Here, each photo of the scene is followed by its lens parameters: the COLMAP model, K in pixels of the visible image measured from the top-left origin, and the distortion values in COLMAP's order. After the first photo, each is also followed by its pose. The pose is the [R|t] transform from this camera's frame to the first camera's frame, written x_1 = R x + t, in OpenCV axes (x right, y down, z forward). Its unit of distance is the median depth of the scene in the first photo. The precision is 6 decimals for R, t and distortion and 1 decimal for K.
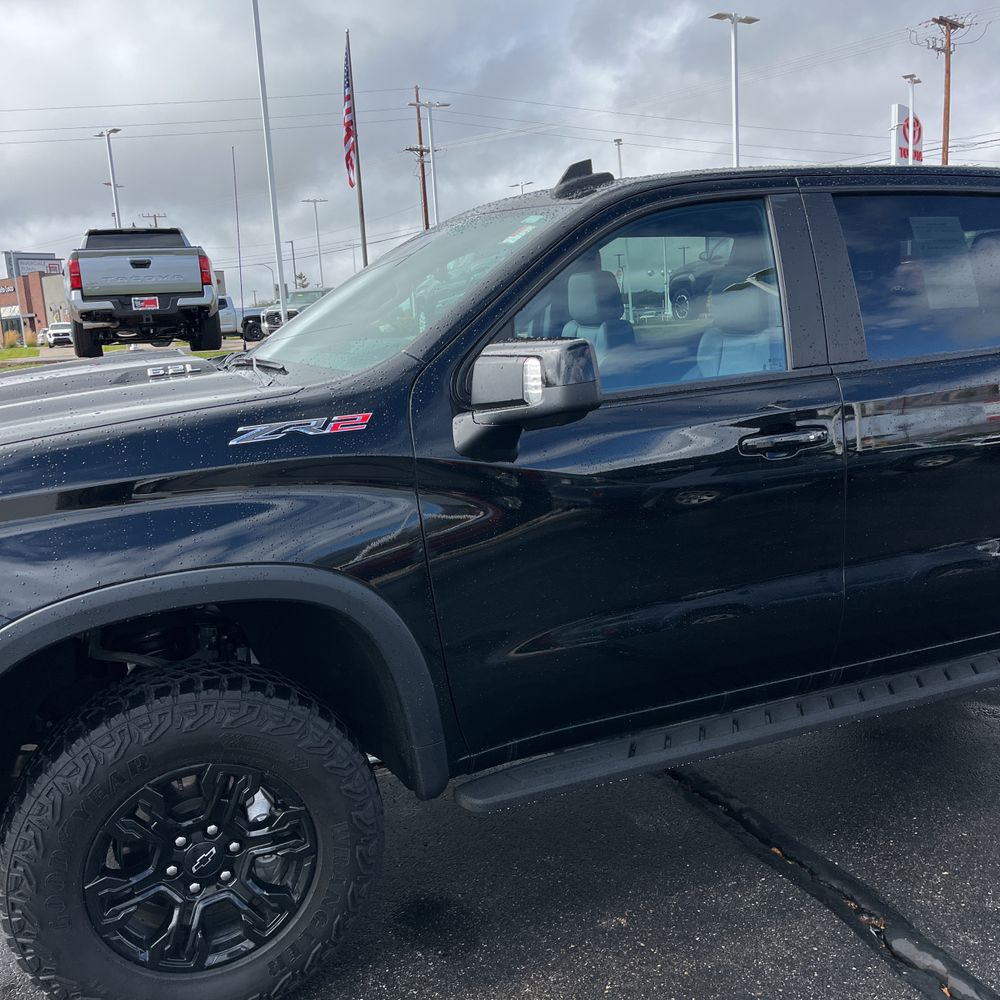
lens RADIAL K [[1003.1, 0, 510.9], [0, 1003.1, 508.6], [0, 0, 1]] dist [0.067351, -0.084831]
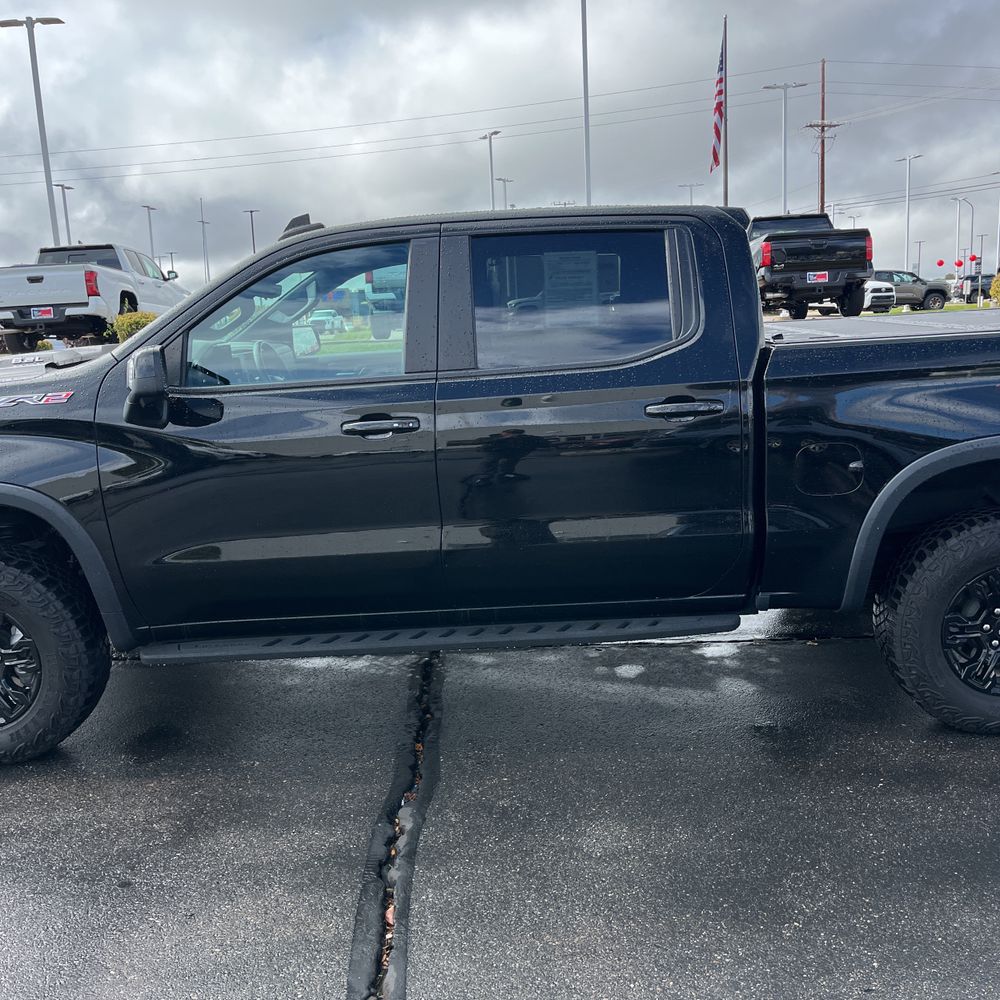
lens RADIAL K [[1006.0, 0, 505.2], [0, 1006.0, 495.7], [0, 0, 1]] dist [0.056723, -0.068972]
pose [[0.921024, 0.078380, -0.381539, 1.060101], [-0.076262, 0.996873, 0.020694, -0.018423], [0.381968, 0.010038, 0.924121, -0.186174]]
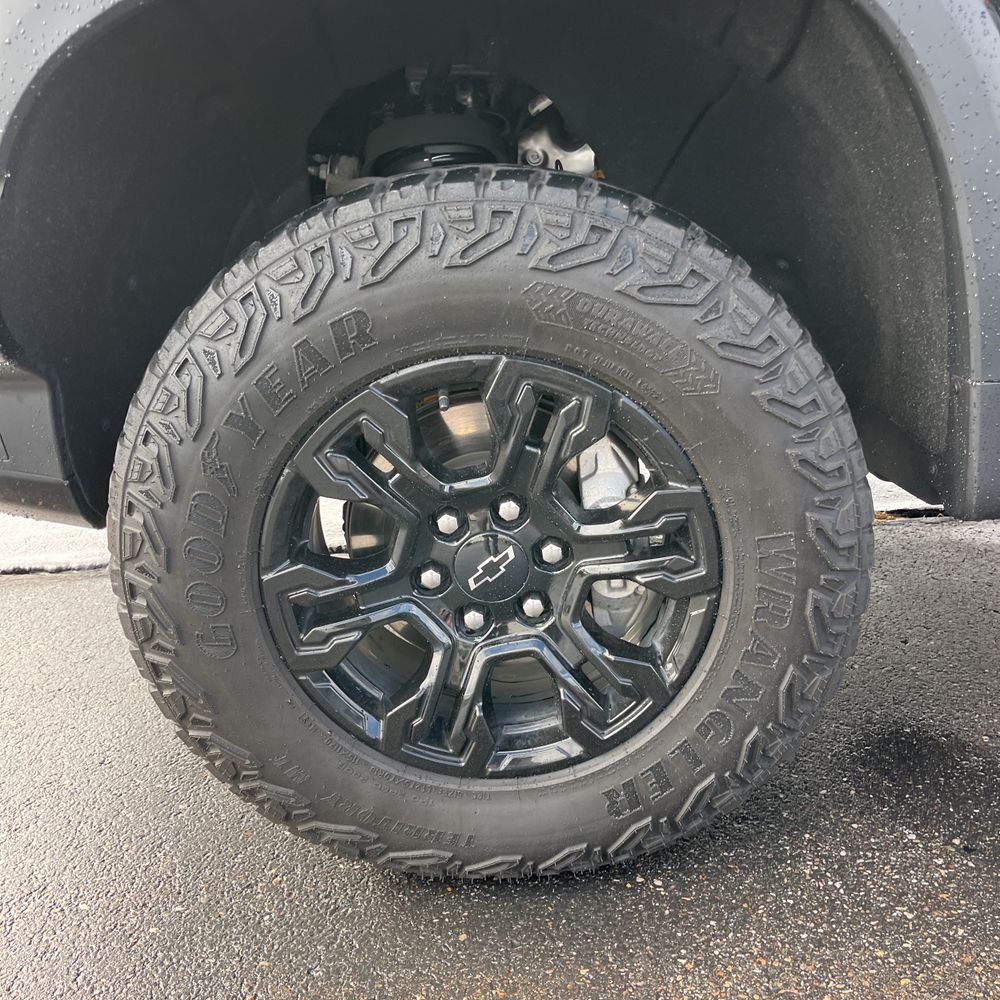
lens RADIAL K [[1006.0, 0, 505.2], [0, 1006.0, 495.7], [0, 0, 1]] dist [0.056723, -0.068972]
pose [[0.924915, 0.101663, -0.366330, -0.119058], [-0.043876, 0.985689, 0.162765, 0.228417], [0.377634, -0.134470, 0.916139, 0.550506]]
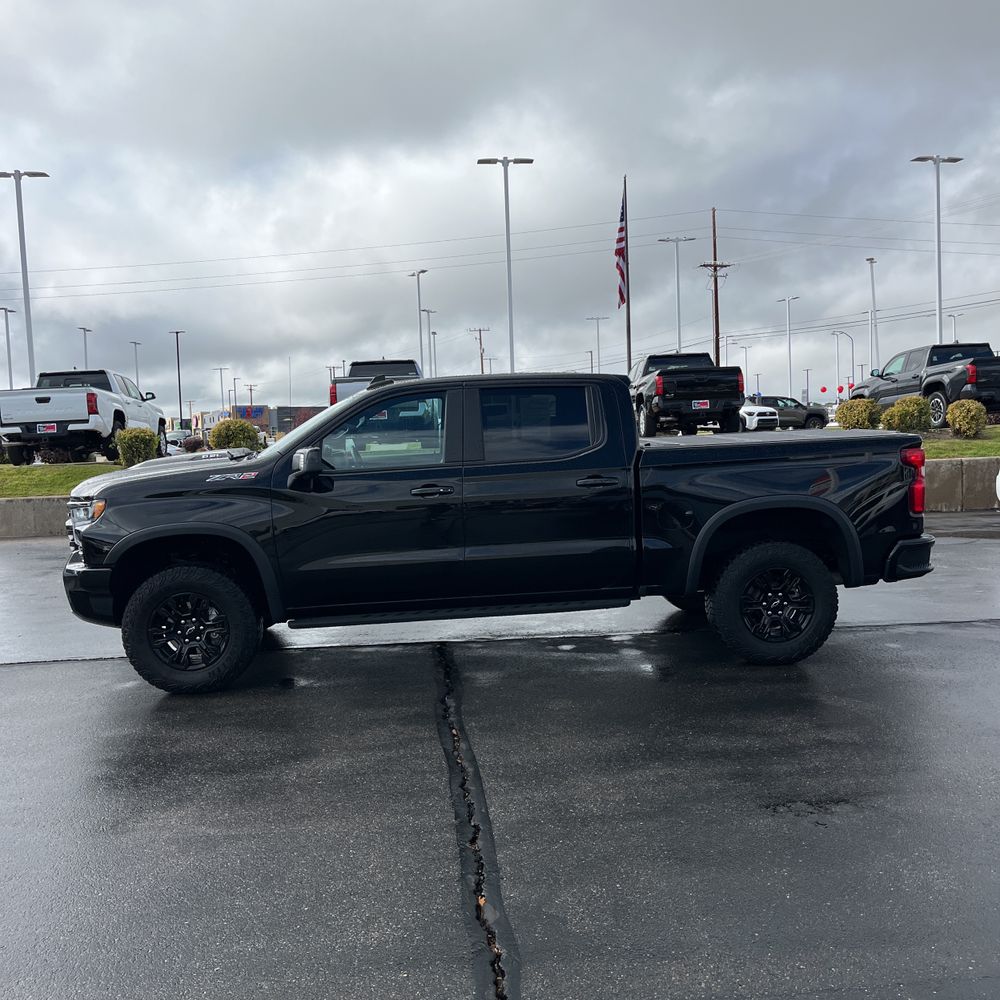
lens RADIAL K [[1006.0, 0, 505.2], [0, 1006.0, 495.7], [0, 0, 1]] dist [0.056723, -0.068972]
pose [[0.950663, 0.035883, -0.308143, 1.333785], [-0.069992, 0.992486, -0.100363, 0.194463], [0.302226, 0.116979, 0.946031, -1.379951]]
